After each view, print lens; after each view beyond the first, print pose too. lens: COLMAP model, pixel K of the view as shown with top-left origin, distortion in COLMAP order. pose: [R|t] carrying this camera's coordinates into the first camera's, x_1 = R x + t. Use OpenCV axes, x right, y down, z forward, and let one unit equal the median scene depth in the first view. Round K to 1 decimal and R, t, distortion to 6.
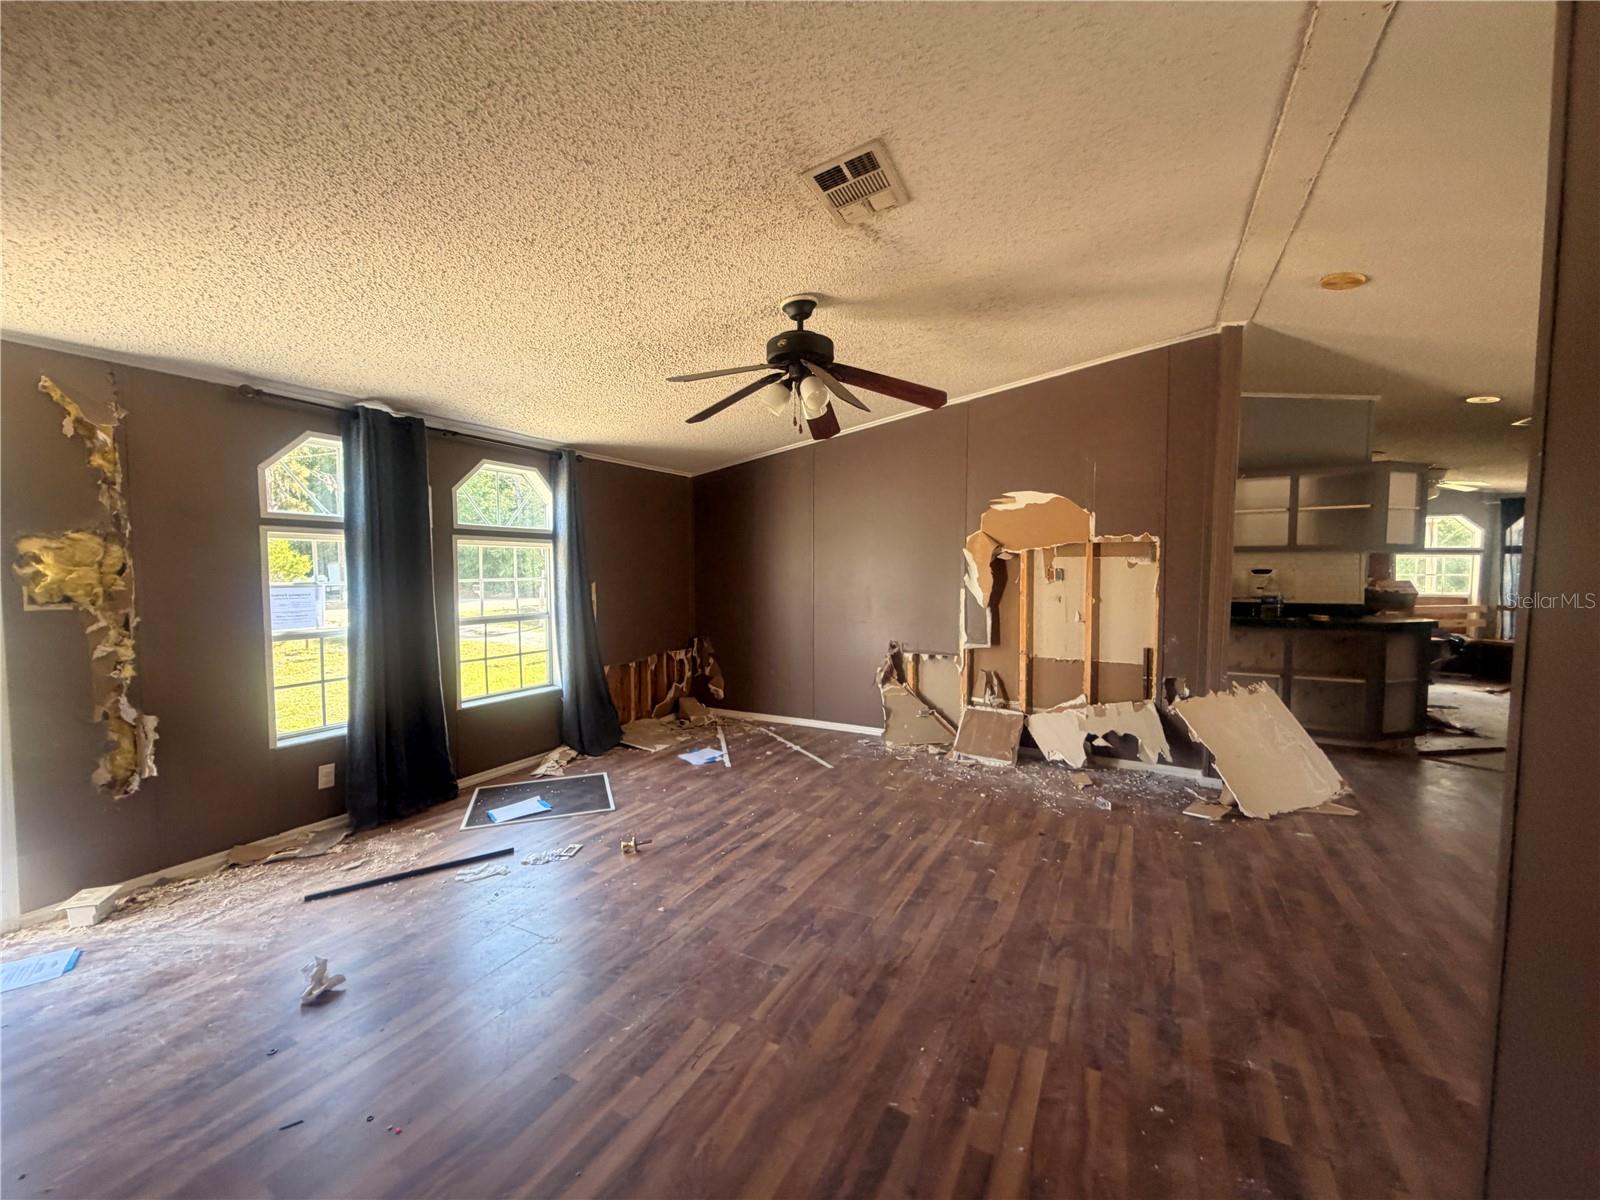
lens RADIAL K [[638.5, 0, 791.9], [0, 638.5, 603.8], [0, 0, 1]] dist [-0.001516, 0.000834]
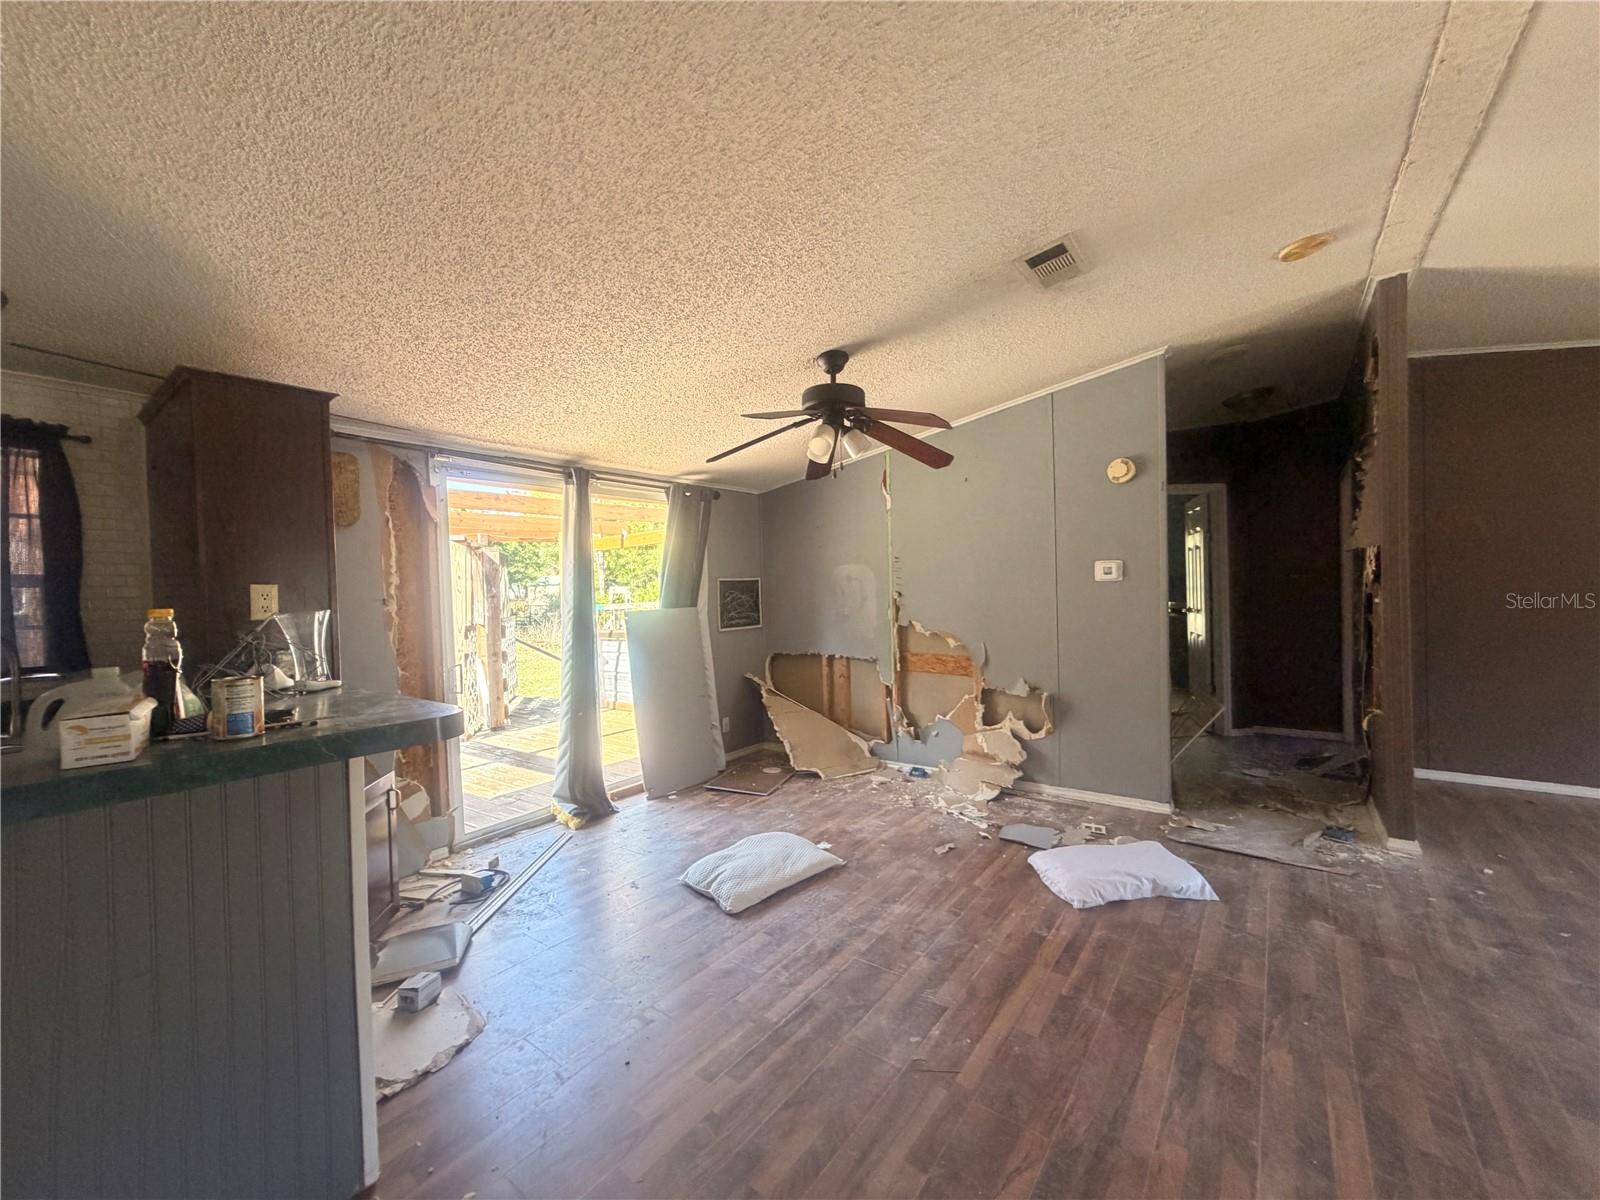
lens RADIAL K [[638.5, 0, 794.0], [0, 638.5, 599.6], [0, 0, 1]] dist [-0.001516, 0.000834]
pose [[-0.987557, 0.025543, 0.155170, 0.824508], [0.036938, 0.996792, 0.070997, -0.061790], [-0.152859, 0.075845, -0.985333, 1.054548]]
